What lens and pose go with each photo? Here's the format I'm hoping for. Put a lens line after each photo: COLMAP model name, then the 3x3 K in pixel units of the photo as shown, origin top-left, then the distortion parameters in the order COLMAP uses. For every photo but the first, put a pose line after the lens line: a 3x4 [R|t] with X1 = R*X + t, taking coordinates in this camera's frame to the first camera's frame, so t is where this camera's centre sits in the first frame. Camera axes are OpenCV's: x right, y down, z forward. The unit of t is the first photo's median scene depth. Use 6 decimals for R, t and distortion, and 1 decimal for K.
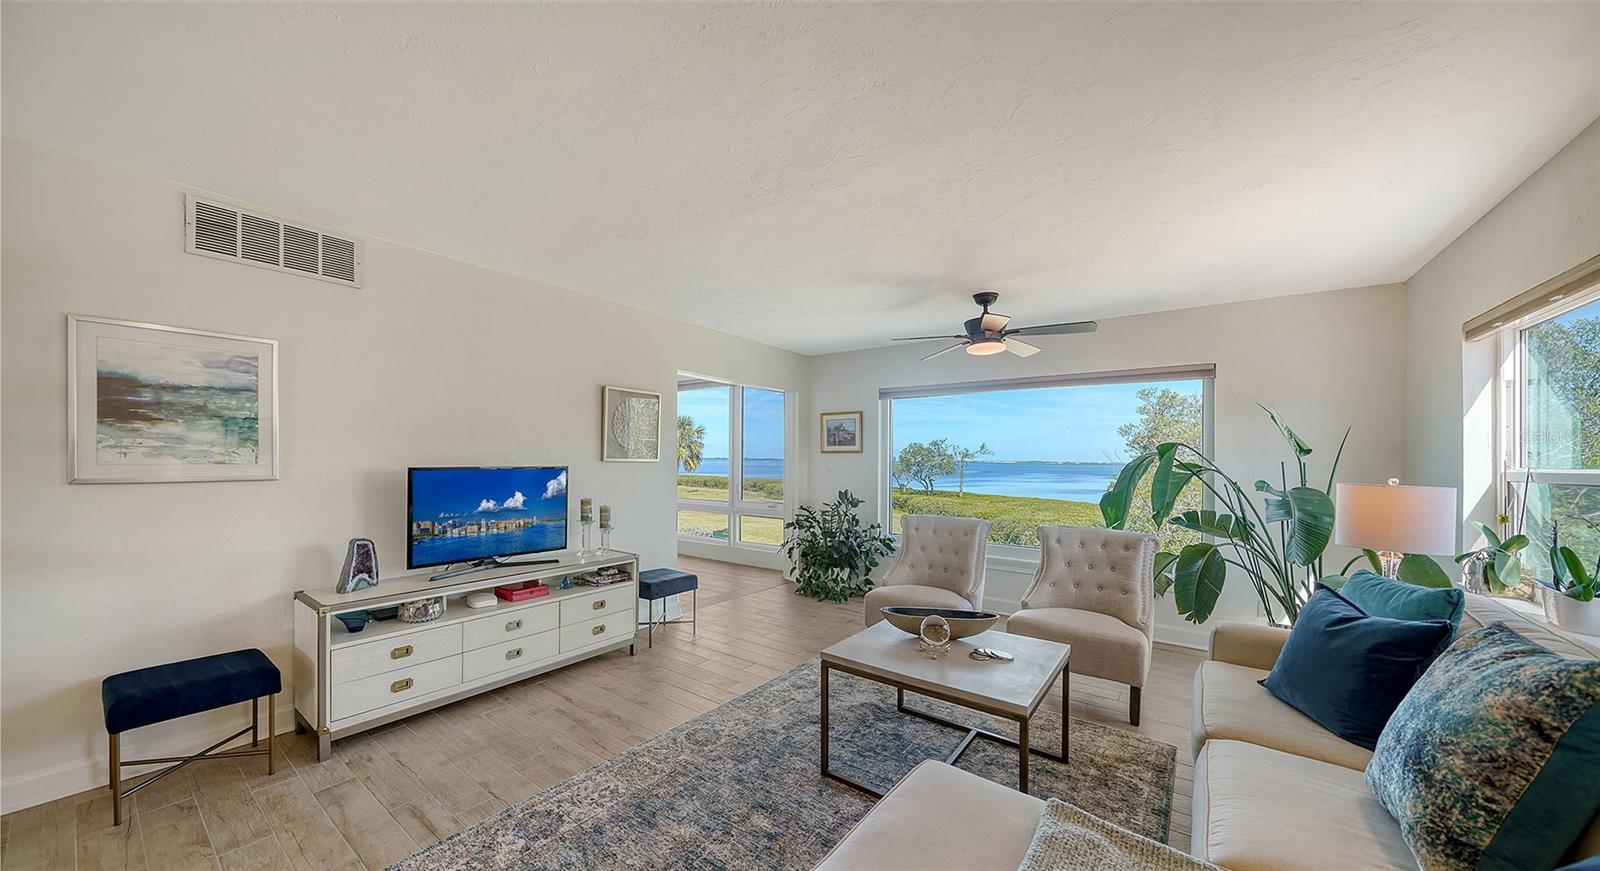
lens RADIAL K [[570.0, 0, 767.9], [0, 570.0, 458.3], [0, 0, 1]] dist [-0.000485, -0.000054]
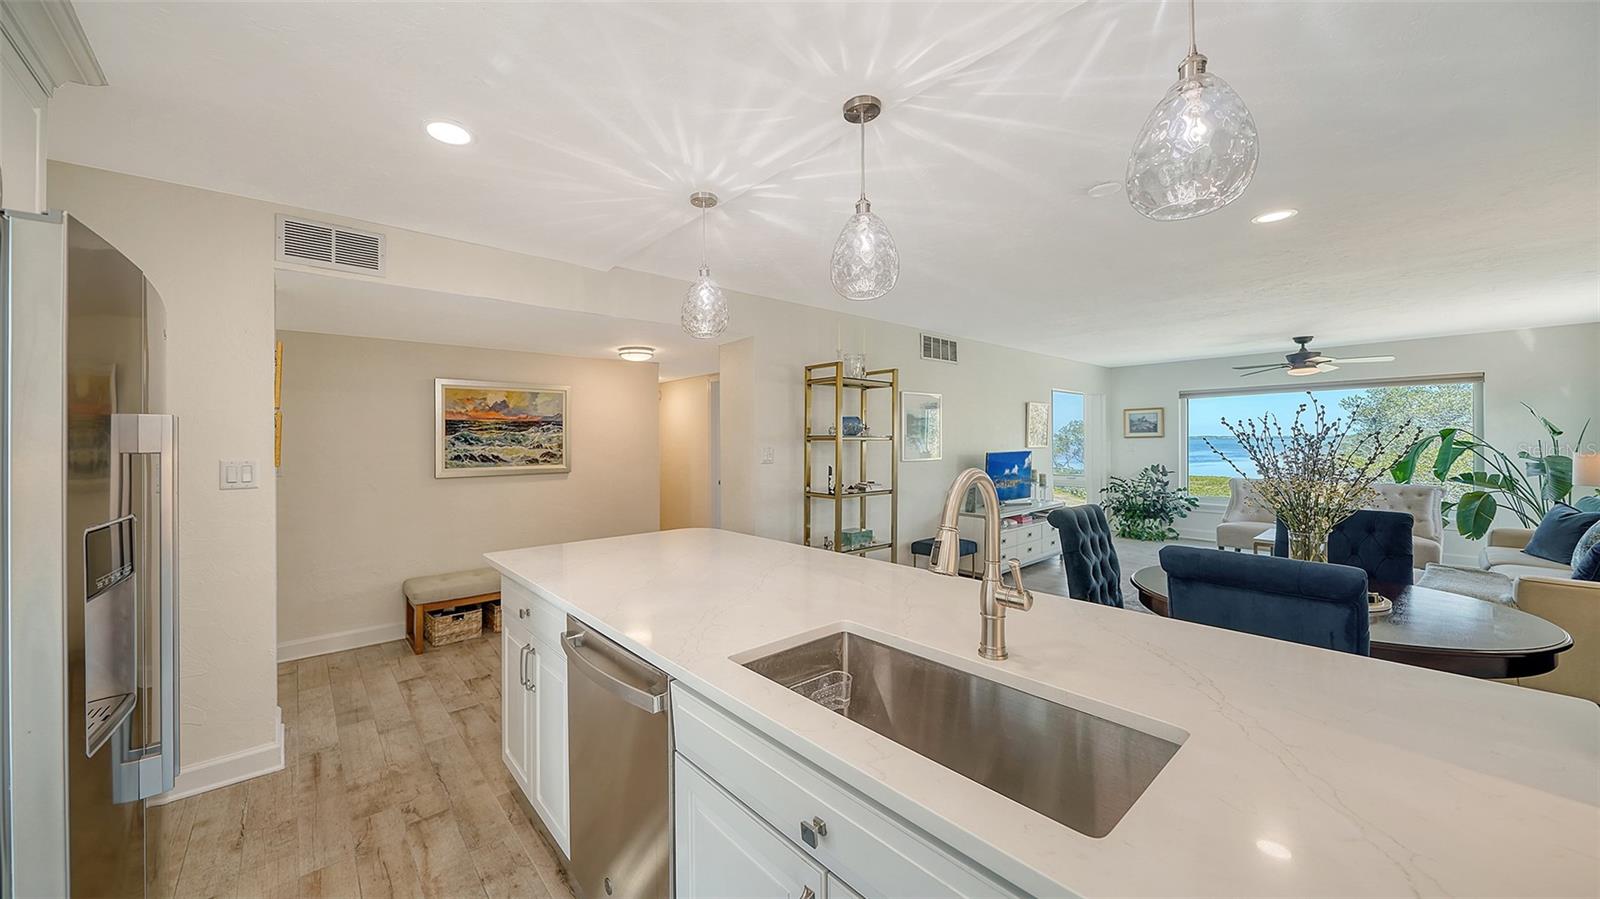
lens RADIAL K [[568.0, 0, 750.0], [0, 568.0, 442.8], [0, 0, 1]] dist [-0.011475, -0.000158]
pose [[0.970792, -0.020334, -0.239060, -0.796707], [0.021075, 0.999778, 0.000545, -0.029896], [0.238995, -0.005567, 0.971005, -0.946903]]
